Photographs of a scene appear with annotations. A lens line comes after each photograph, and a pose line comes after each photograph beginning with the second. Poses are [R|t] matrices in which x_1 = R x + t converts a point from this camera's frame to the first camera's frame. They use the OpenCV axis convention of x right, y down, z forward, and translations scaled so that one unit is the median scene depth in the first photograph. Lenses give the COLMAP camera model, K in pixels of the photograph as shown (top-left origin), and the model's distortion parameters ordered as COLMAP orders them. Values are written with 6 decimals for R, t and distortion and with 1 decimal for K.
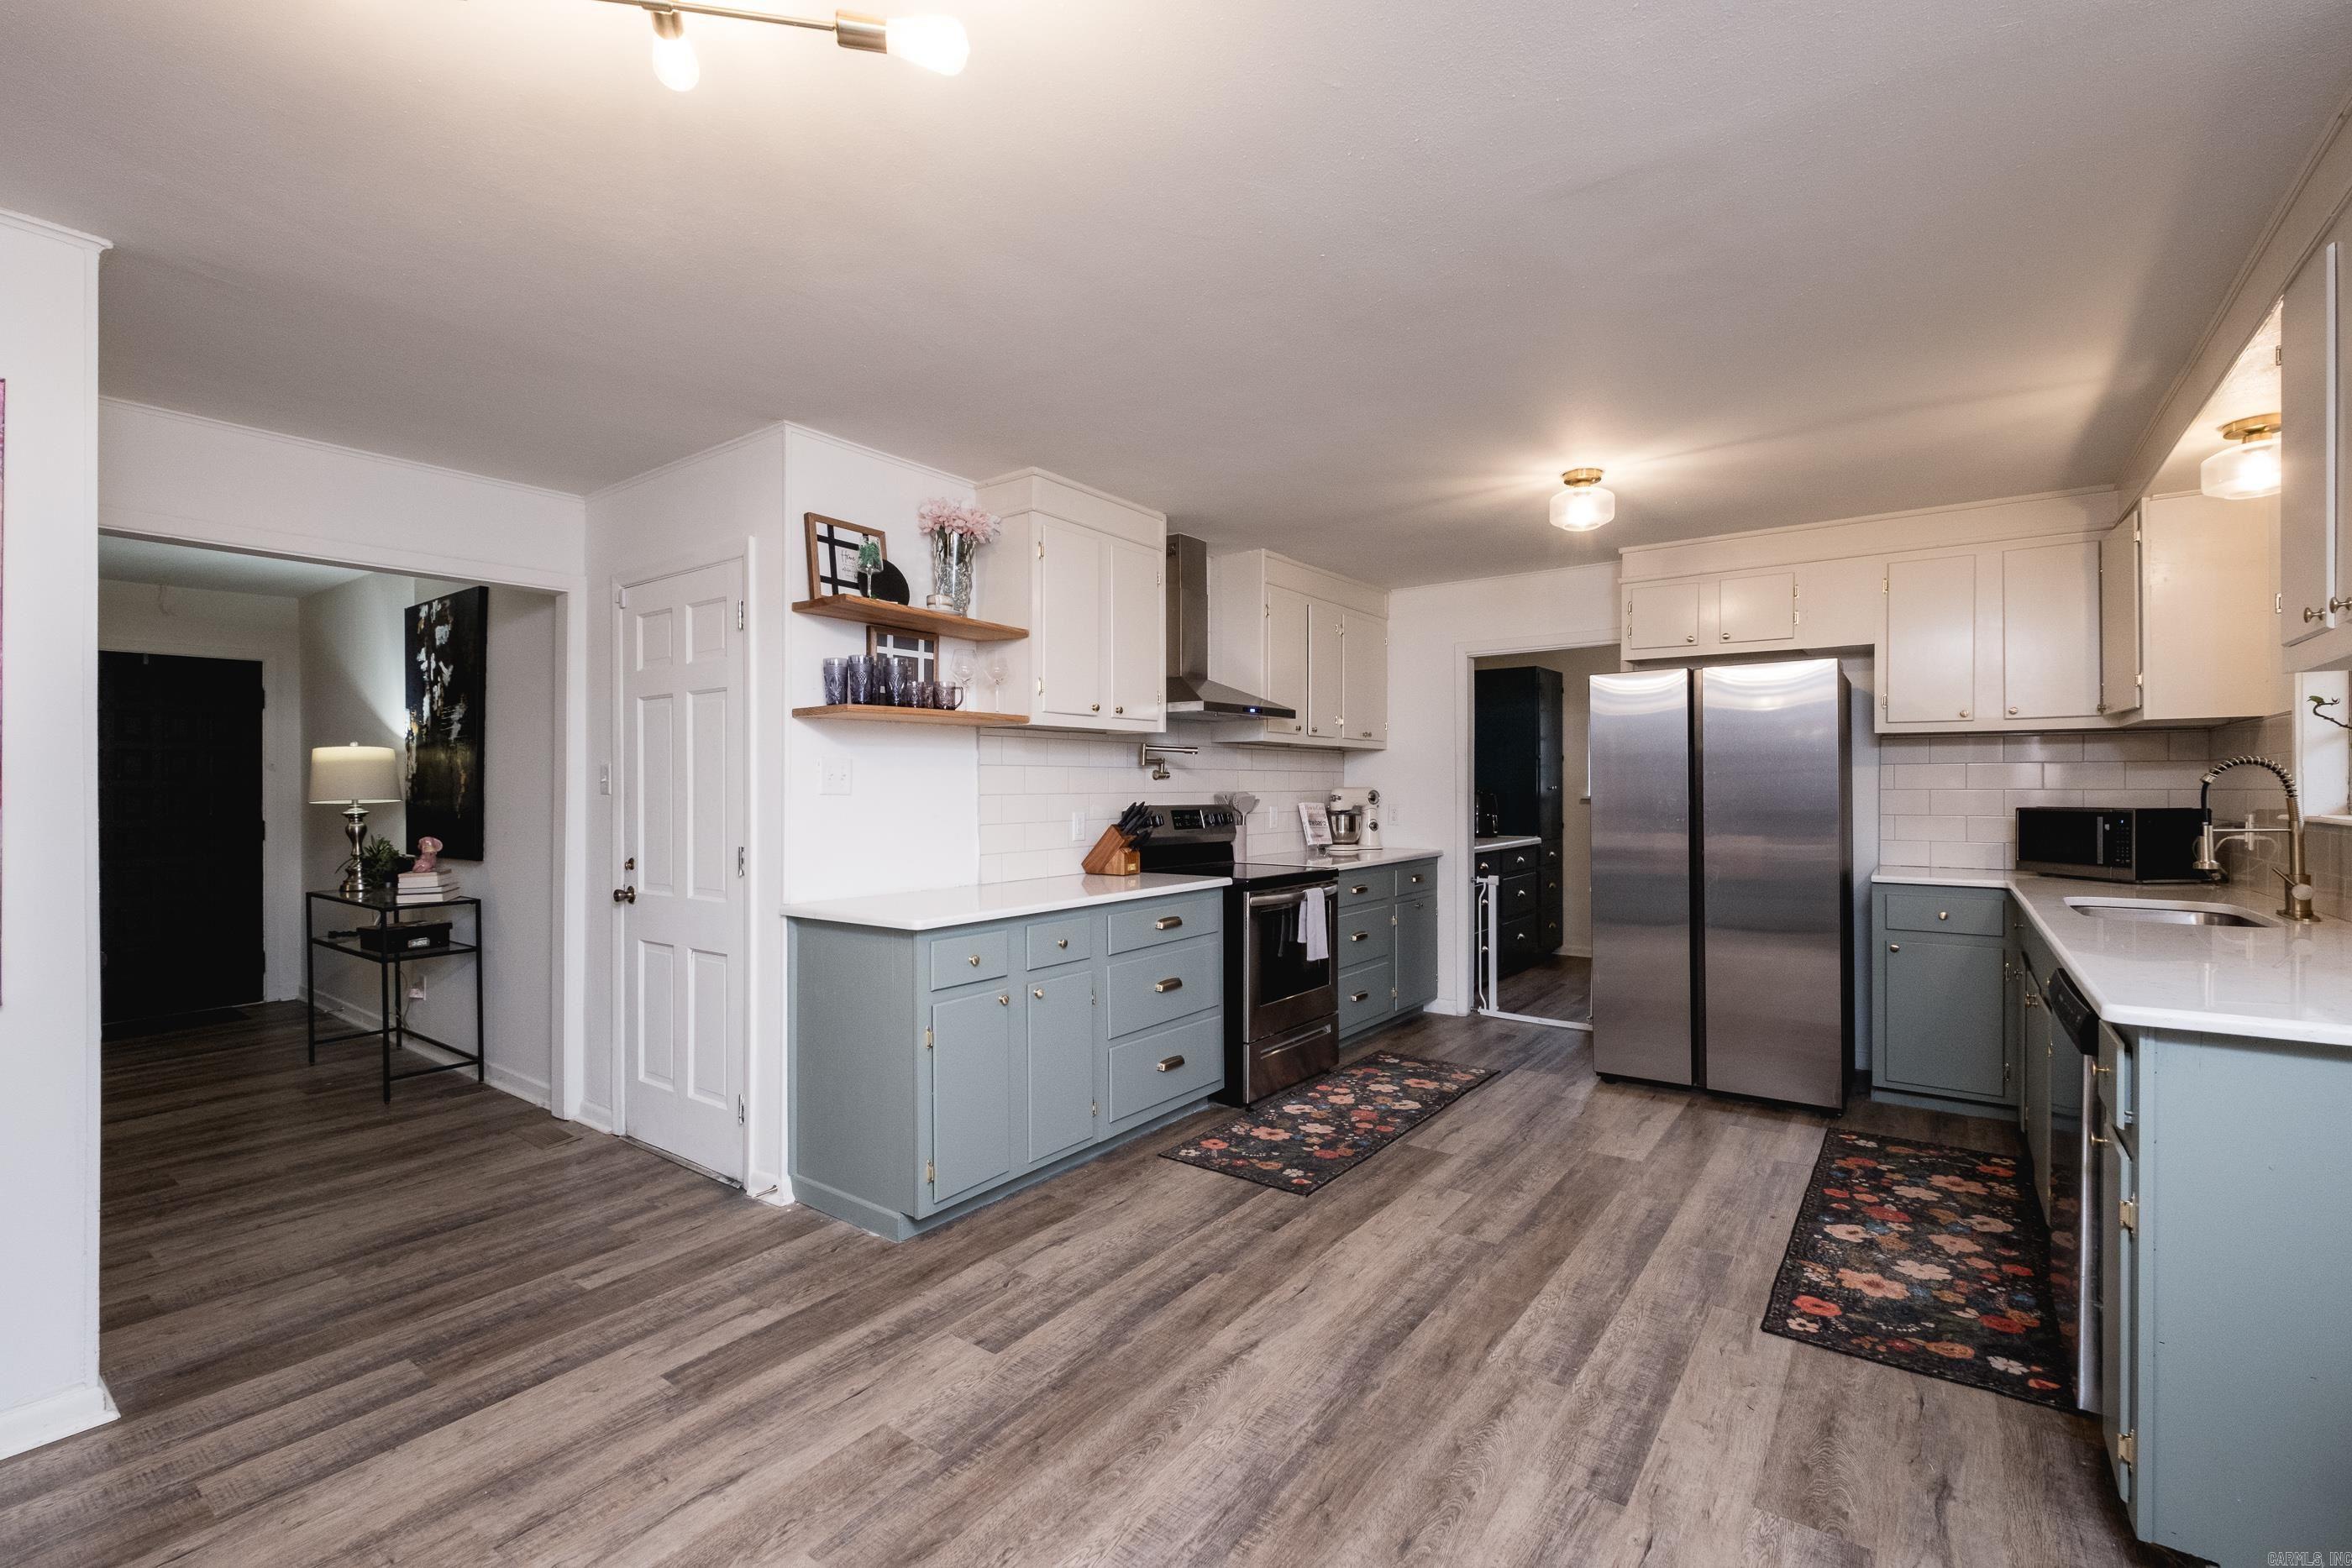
lens RADIAL K [[993.6, 0, 1159.9], [0, 993.6, 789.6], [0, 0, 1]] dist [0.005185, -0.002236]
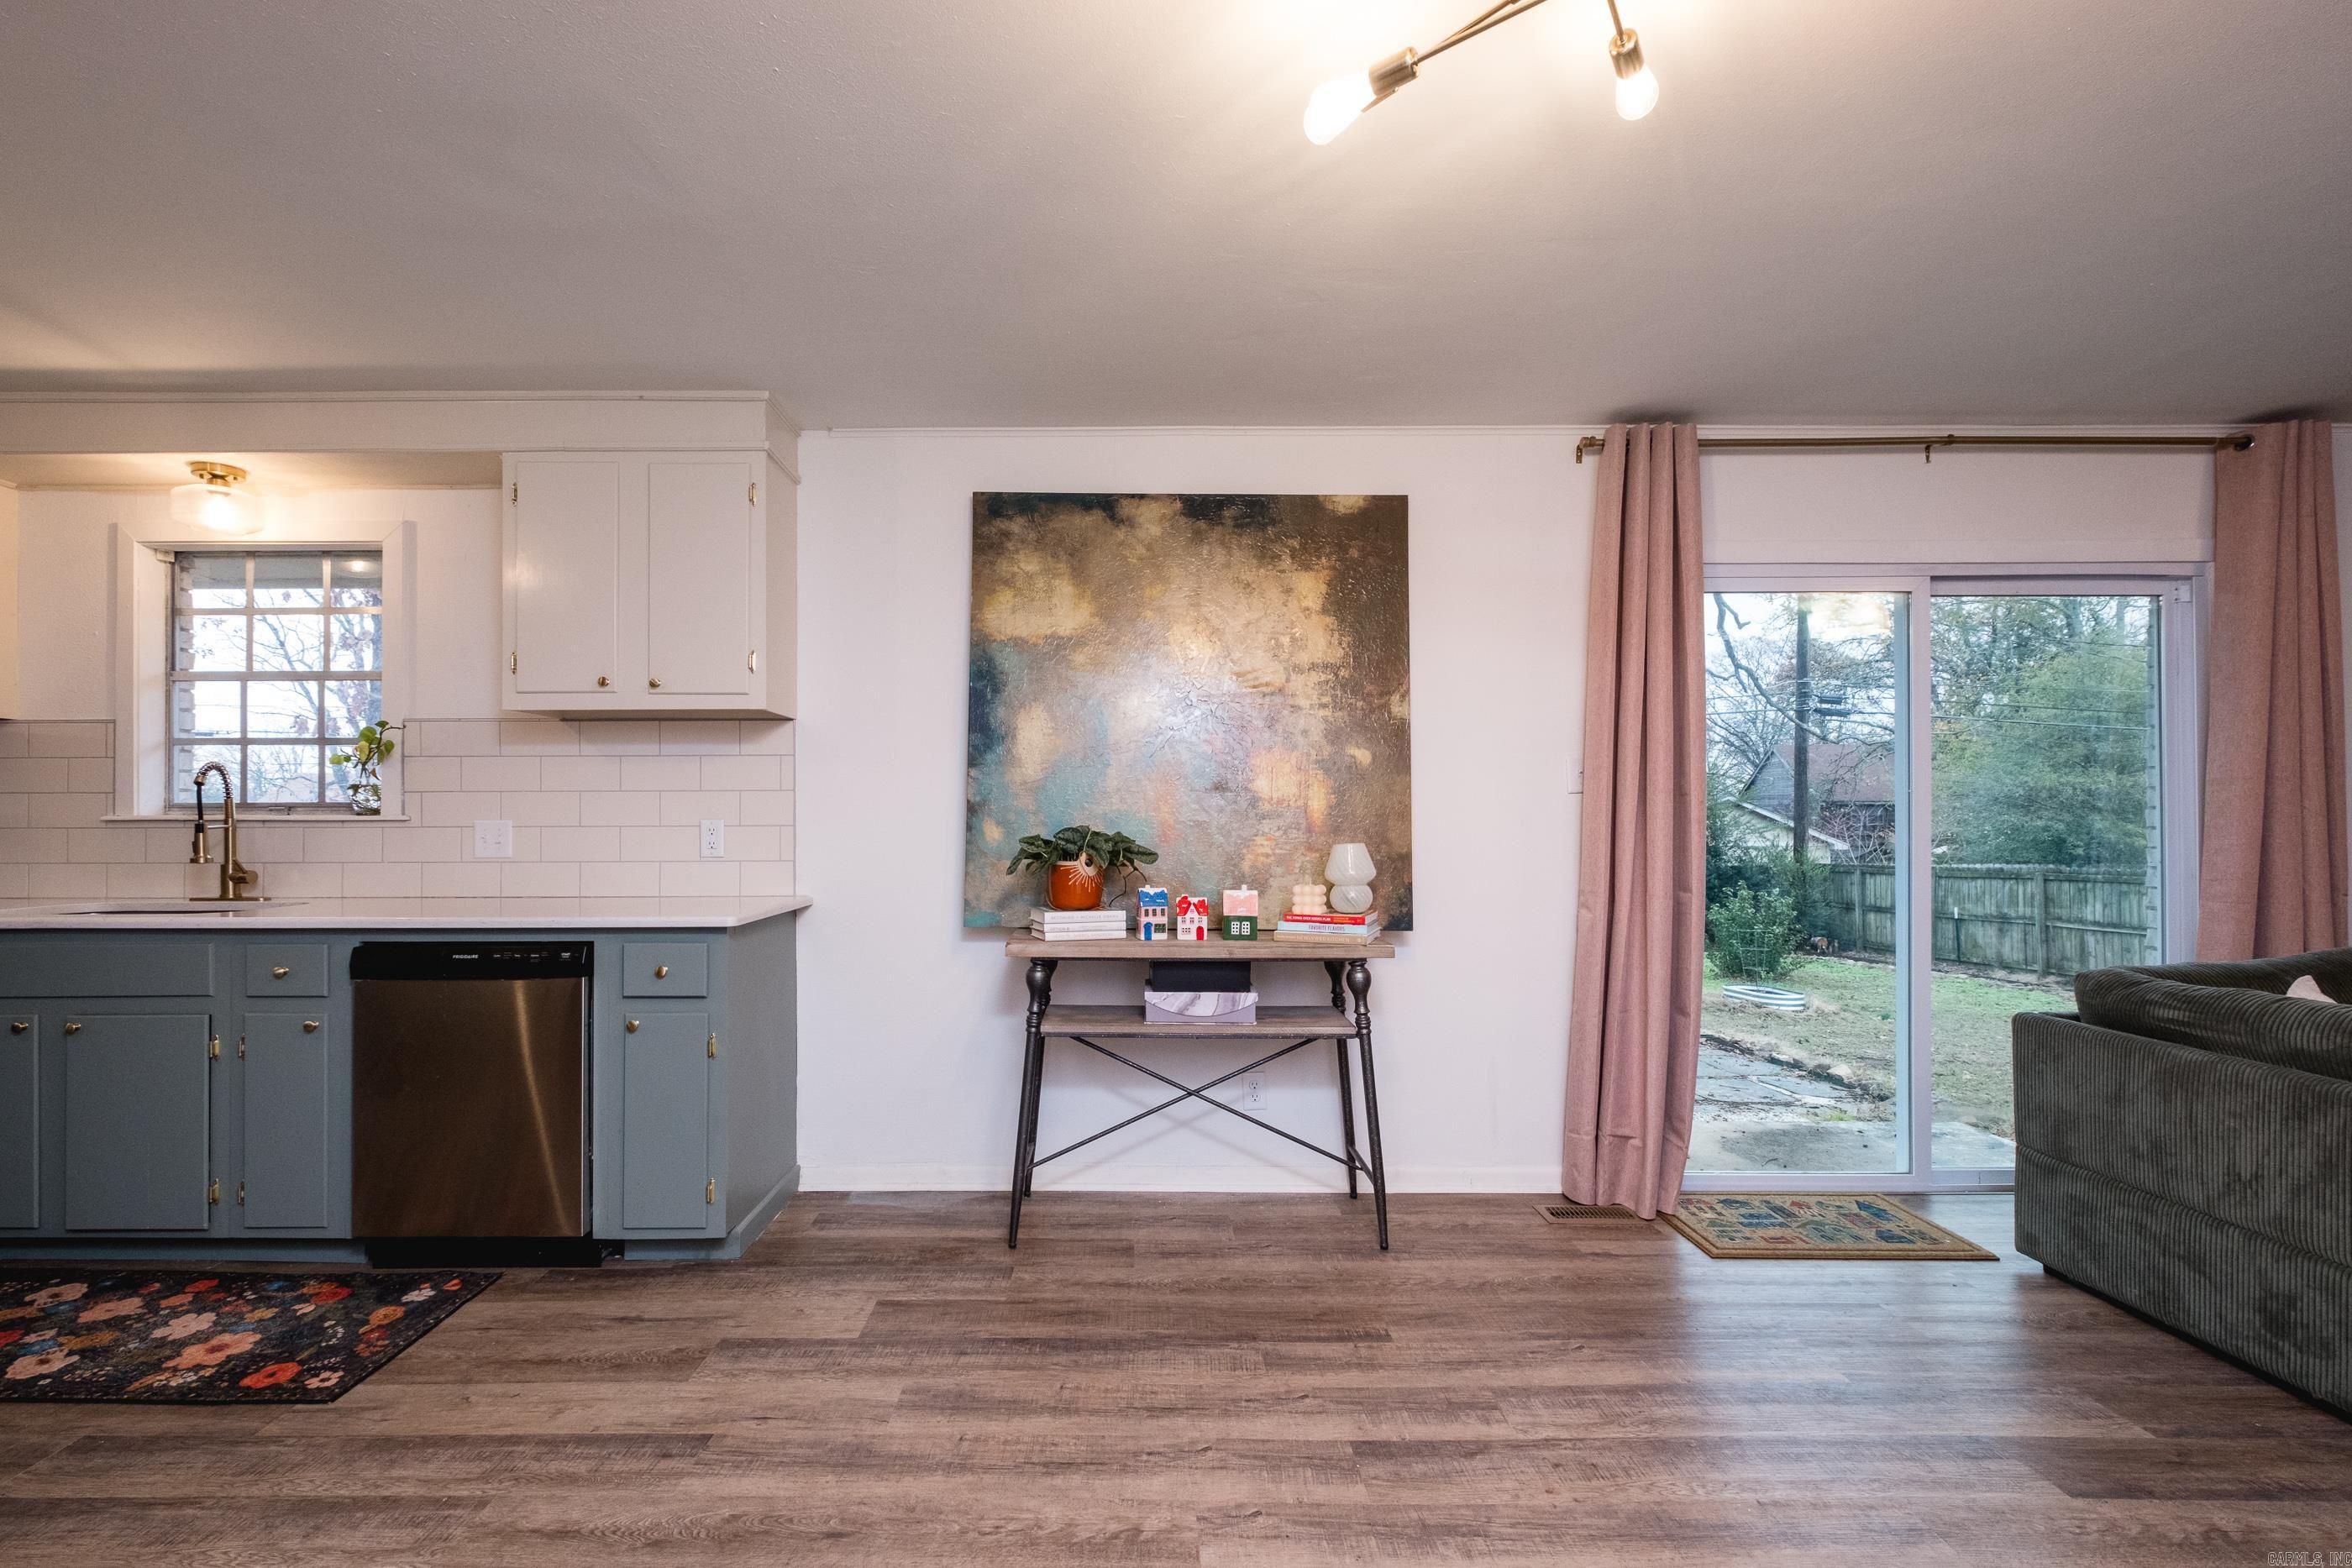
lens RADIAL K [[993.6, 0, 1156.5], [0, 993.6, 783.8], [0, 0, 1]] dist [0.005185, -0.002236]
pose [[-0.613666, 0.035922, 0.788749, -0.482366], [0.000457, 0.998981, -0.045140, 0.046768], [-0.789566, -0.027341, -0.613056, 0.899389]]
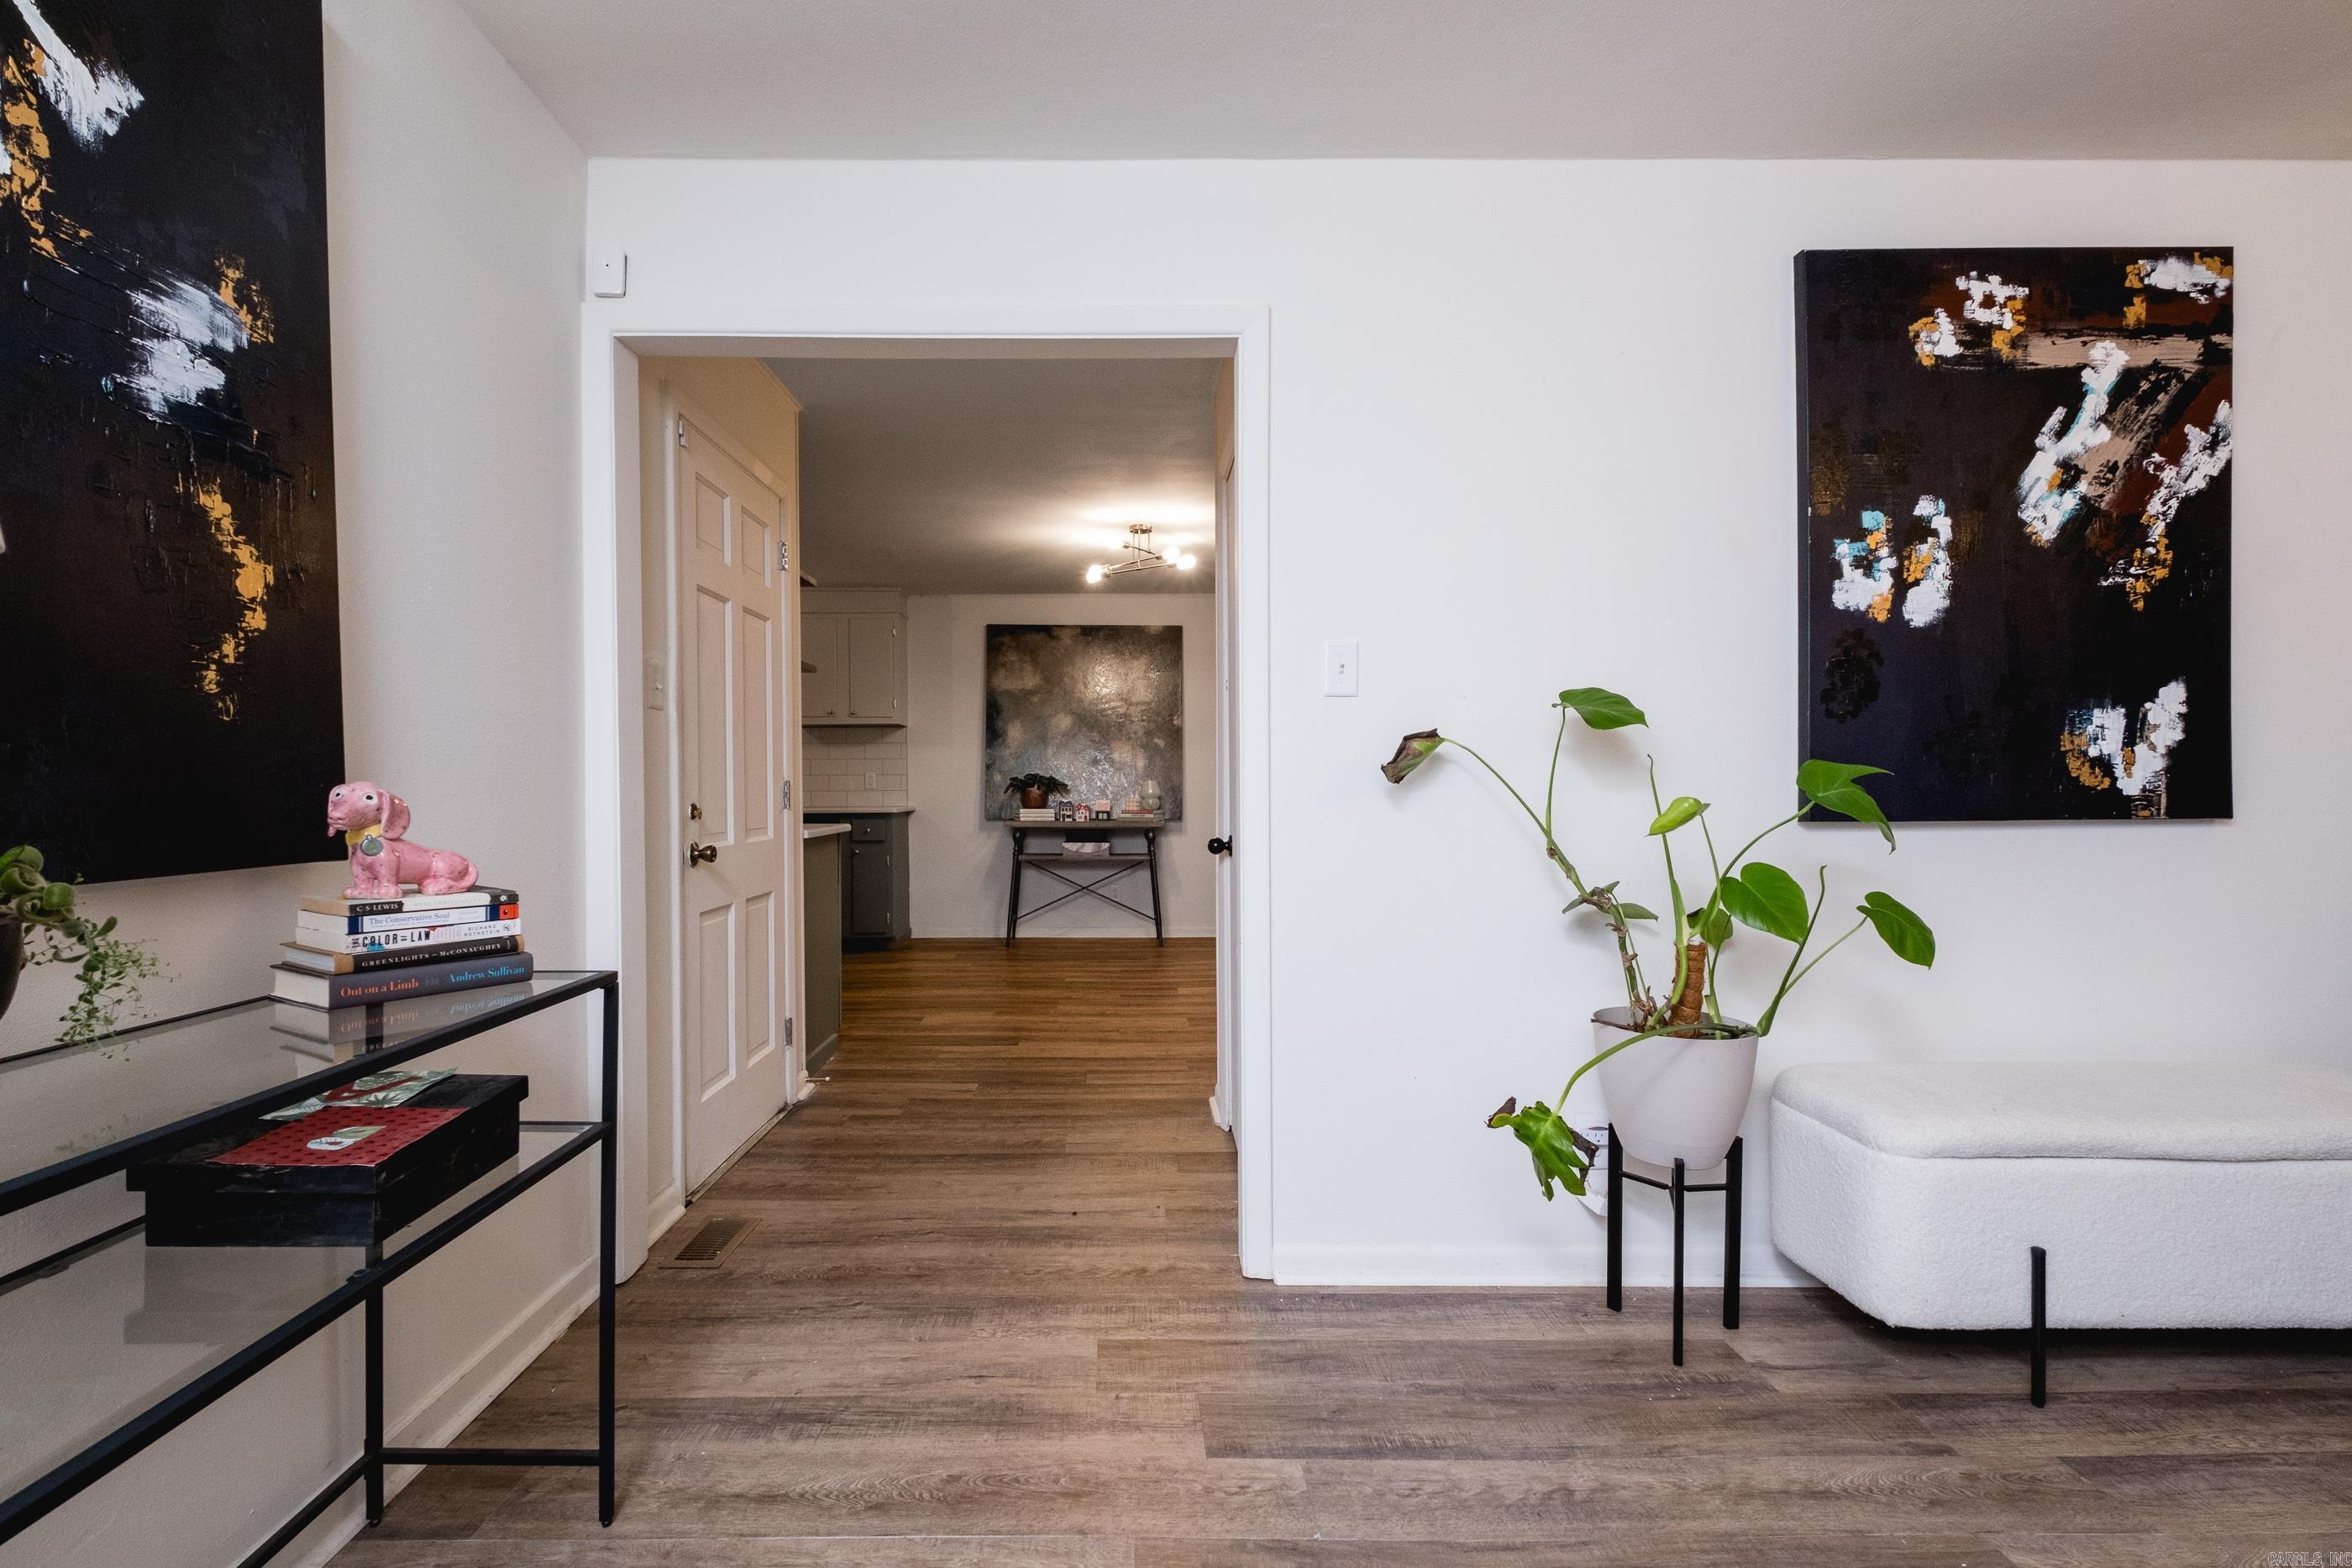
lens RADIAL K [[993.6, 0, 1175.6], [0, 993.6, 792.2], [0, 0, 1]] dist [0.005185, -0.002236]
pose [[-0.628586, 0.001663, 0.777738, -1.798562], [0.004289, 0.999990, 0.001329, 0.091271], [-0.777728, 0.004171, -0.628587, 1.629803]]
